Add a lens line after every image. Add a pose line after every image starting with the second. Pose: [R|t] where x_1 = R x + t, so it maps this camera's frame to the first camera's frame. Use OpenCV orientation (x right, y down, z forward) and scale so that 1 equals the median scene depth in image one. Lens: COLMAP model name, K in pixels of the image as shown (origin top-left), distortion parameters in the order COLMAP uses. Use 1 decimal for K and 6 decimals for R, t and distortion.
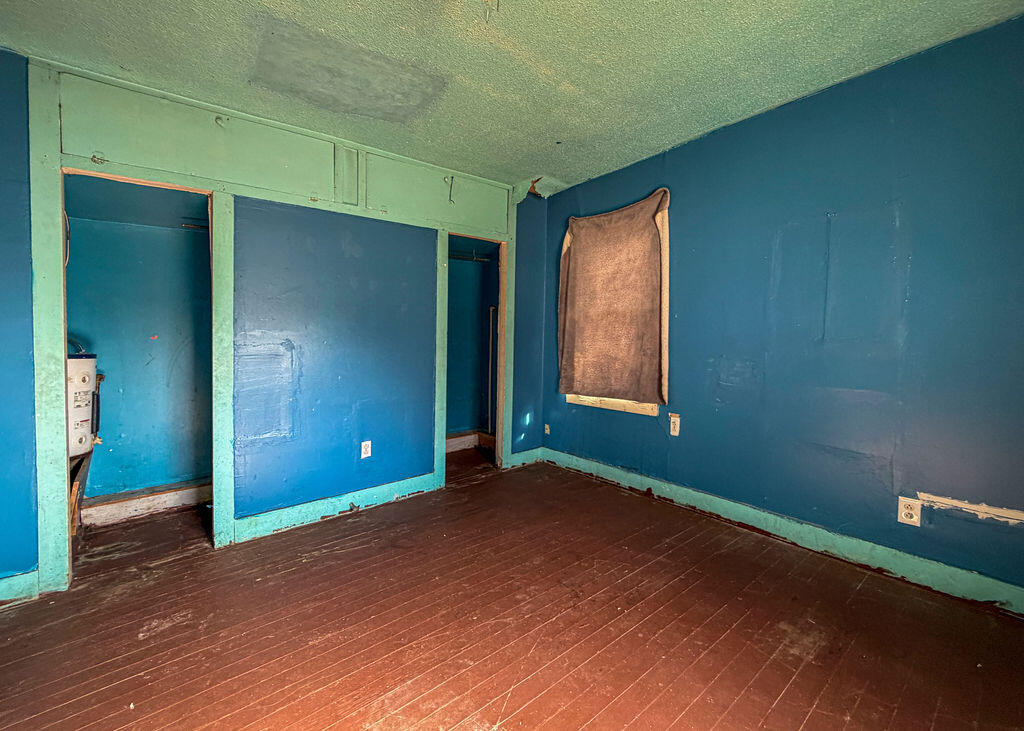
lens RADIAL K [[414.3, 0, 512.0], [0, 414.3, 365.5], [0, 0, 1]] dist [0.005315, 0.000038]
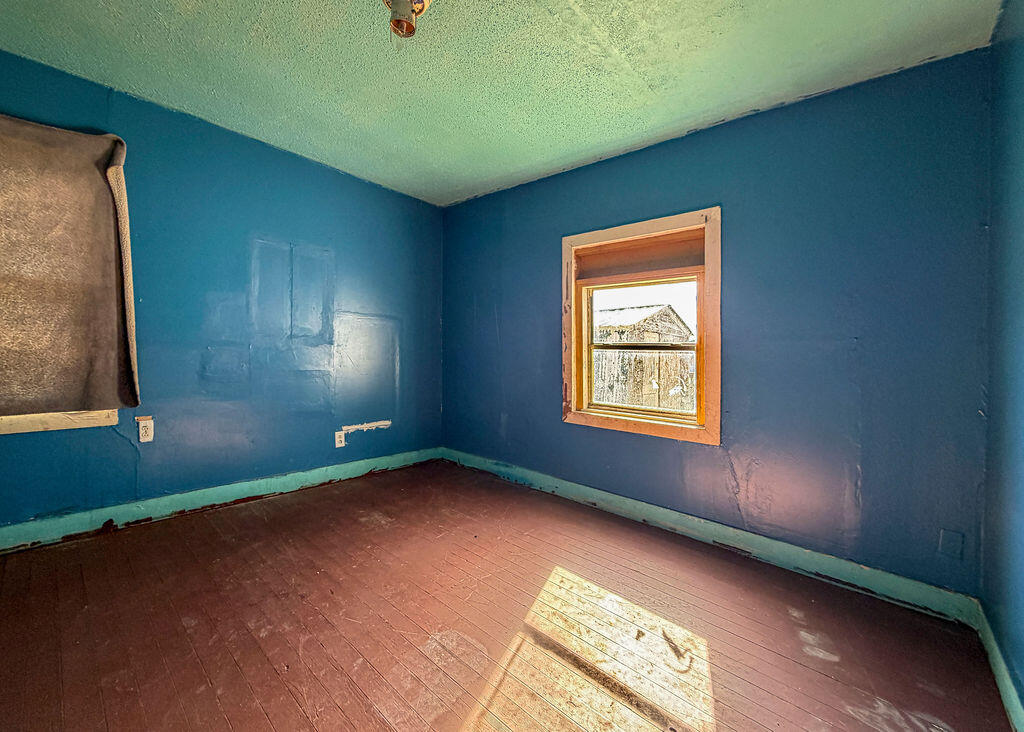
lens RADIAL K [[414.3, 0, 512.0], [0, 414.3, 366.0], [0, 0, 1]] dist [0.005315, 0.000038]
pose [[-0.167340, -0.040452, 0.985069, -0.642864], [0.027316, 0.998584, 0.045648, -0.004353], [-0.985521, 0.034547, -0.165999, 0.460141]]
